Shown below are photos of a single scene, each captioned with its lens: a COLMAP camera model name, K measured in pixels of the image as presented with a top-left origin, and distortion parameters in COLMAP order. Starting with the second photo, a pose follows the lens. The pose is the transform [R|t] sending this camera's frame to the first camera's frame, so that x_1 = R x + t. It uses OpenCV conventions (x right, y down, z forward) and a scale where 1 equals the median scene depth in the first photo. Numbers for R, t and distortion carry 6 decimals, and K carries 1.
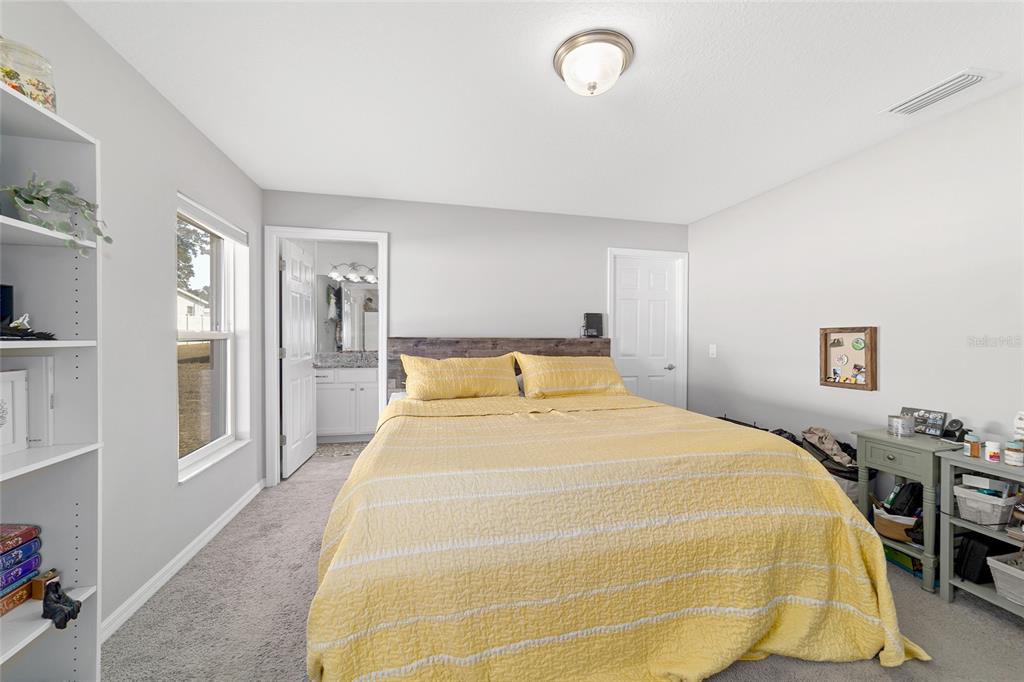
lens RADIAL K [[394.2, 0, 514.9], [0, 394.2, 342.1], [0, 0, 1]] dist [-0.012648, 0.005829]
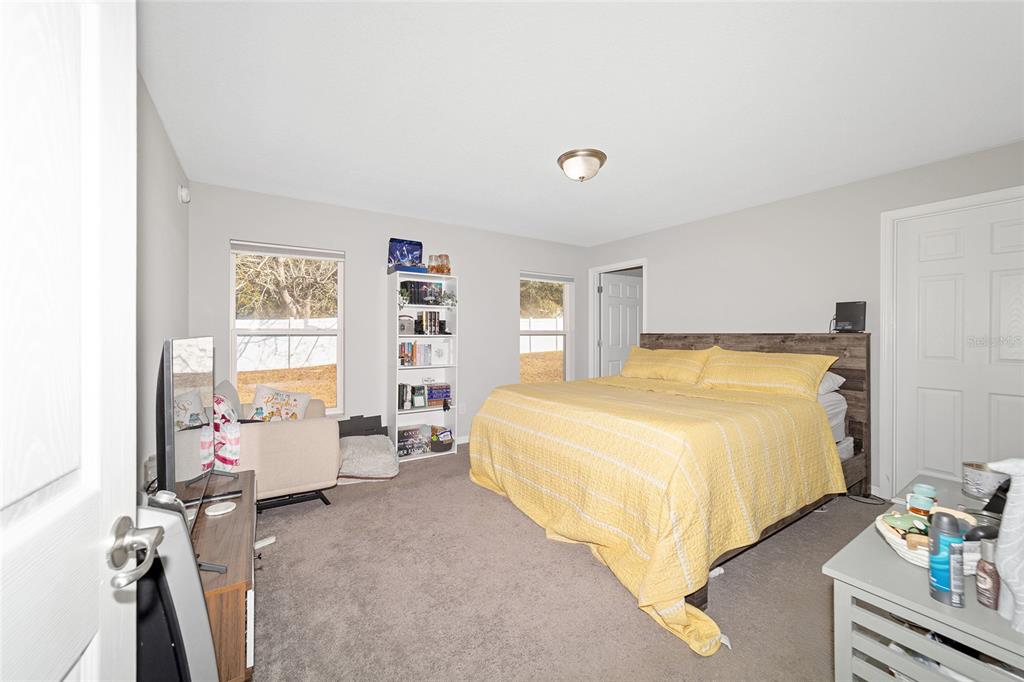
lens RADIAL K [[394.2, 0, 514.5], [0, 394.2, 337.5], [0, 0, 1]] dist [-0.012648, 0.005829]
pose [[0.327817, 0.003649, -0.944734, 0.779356], [-0.006019, 0.999980, 0.001774, 0.001774], [0.944722, 0.005105, 0.327833, 0.098837]]
